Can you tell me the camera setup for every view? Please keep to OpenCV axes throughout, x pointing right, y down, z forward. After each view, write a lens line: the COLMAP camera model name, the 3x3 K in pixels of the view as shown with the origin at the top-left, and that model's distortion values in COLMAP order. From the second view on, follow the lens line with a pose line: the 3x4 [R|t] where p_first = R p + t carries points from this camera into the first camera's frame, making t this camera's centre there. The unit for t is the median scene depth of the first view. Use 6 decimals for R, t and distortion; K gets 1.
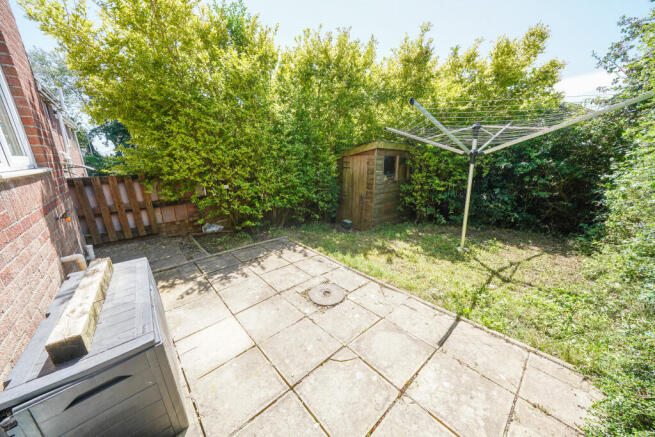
lens RADIAL K [[228.2, 0, 328.9], [0, 228.2, 220.0], [0, 0, 1]] dist [-0.019499, -0.000060]
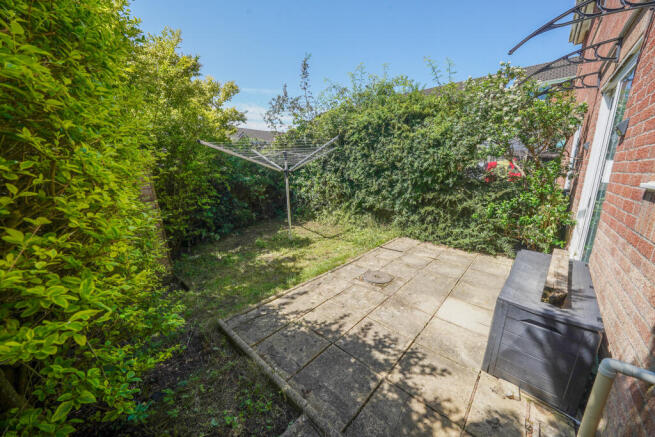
lens RADIAL K [[228.2, 0, 328.9], [0, 228.2, 220.0], [0, 0, 1]] dist [-0.019499, -0.000060]
pose [[-0.091490, -0.197405, 0.976043, -0.961671], [0.282013, 0.934891, 0.215517, -0.268278], [-0.955038, 0.294975, -0.029862, 0.980457]]
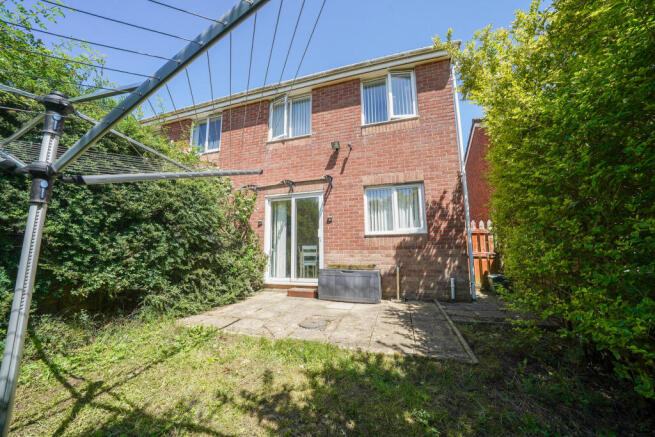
lens RADIAL K [[228.2, 0, 328.9], [0, 228.2, 220.0], [0, 0, 1]] dist [-0.019499, -0.000060]
pose [[-0.860803, -0.045880, -0.506866, 0.499224], [-0.117486, 0.986942, 0.110191, -0.347533], [0.495192, 0.154403, -0.854953, 1.699580]]
